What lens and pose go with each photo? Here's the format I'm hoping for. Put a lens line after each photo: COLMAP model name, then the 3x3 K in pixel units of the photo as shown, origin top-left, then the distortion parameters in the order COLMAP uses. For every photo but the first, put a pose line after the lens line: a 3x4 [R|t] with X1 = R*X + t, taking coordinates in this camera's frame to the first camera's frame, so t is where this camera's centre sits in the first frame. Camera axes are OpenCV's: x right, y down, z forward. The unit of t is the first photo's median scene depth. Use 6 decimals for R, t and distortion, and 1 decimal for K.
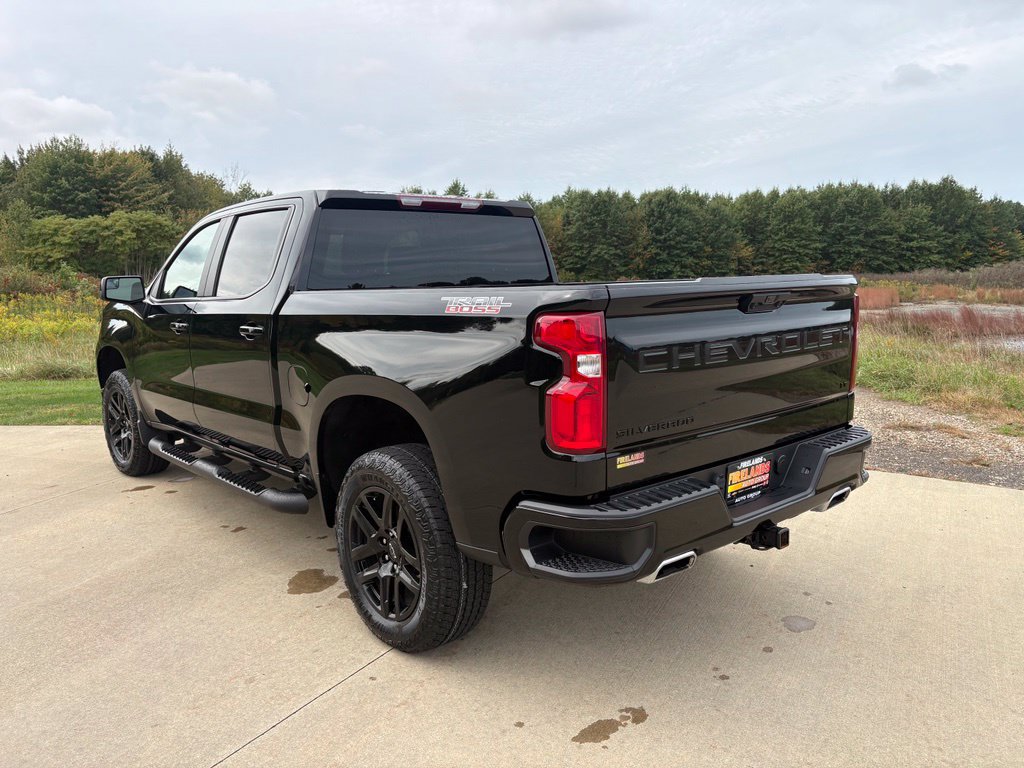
lens RADIAL K [[790.8, 0, 512.0], [0, 790.8, 384.0], [0, 0, 1]] dist [0.005257, -0.005619]
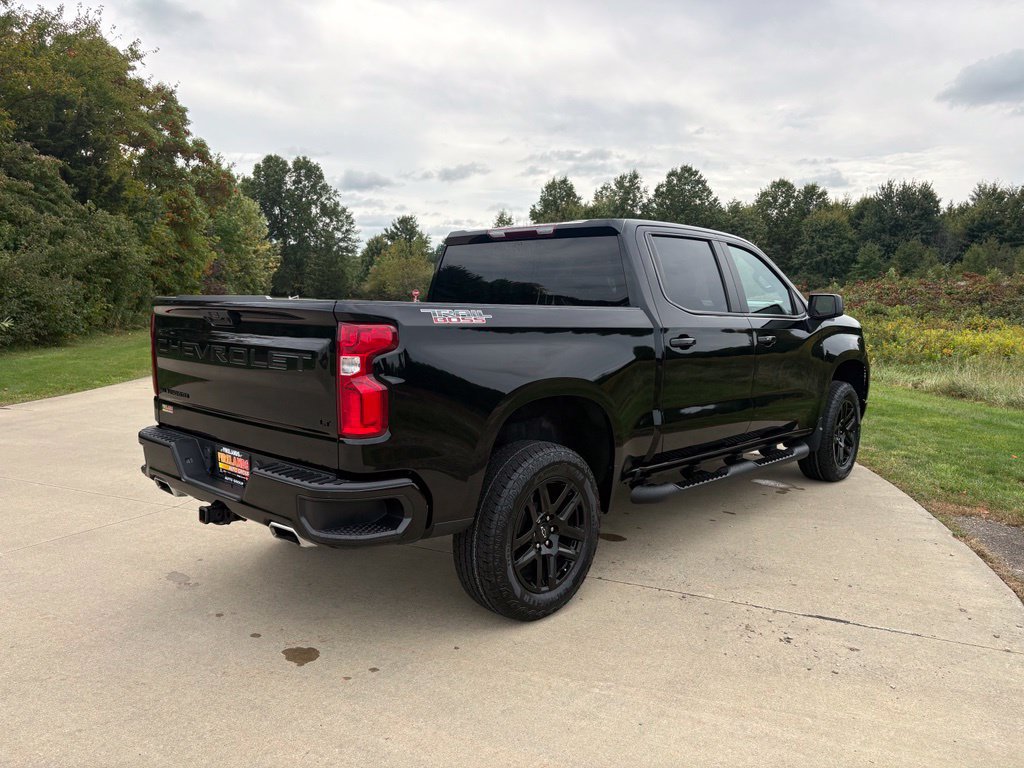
lens RADIAL K [[771.4, 0, 506.7], [0, 771.4, 400.0], [0, 0, 1]] dist [0.095353, -0.113712]
pose [[0.091502, 0.144516, -0.985263, 0.089909], [-0.149293, 0.980222, 0.129911, -0.011568], [0.984550, 0.135206, 0.111267, 0.076878]]
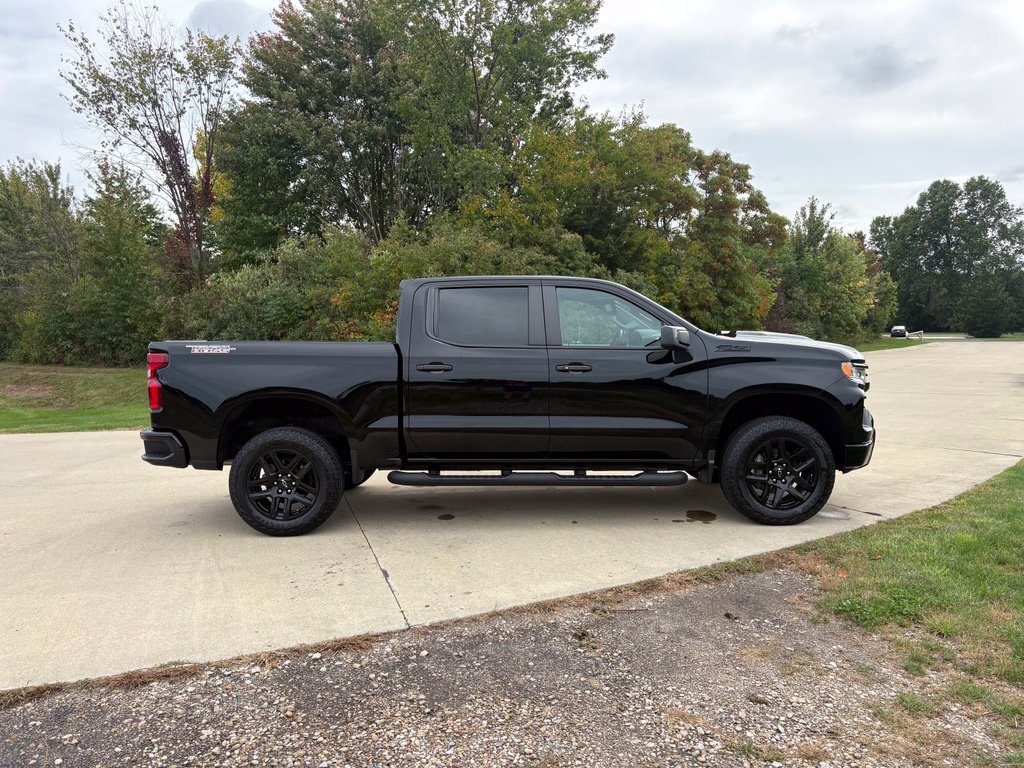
lens RADIAL K [[771.4, 0, 506.7], [0, 771.4, 400.0], [0, 0, 1]] dist [0.095353, -0.113712]
pose [[-0.661319, 0.081896, -0.745620, 0.084505], [-0.087169, 0.978897, 0.184832, -0.027802], [0.745022, 0.187228, -0.640225, 0.190765]]
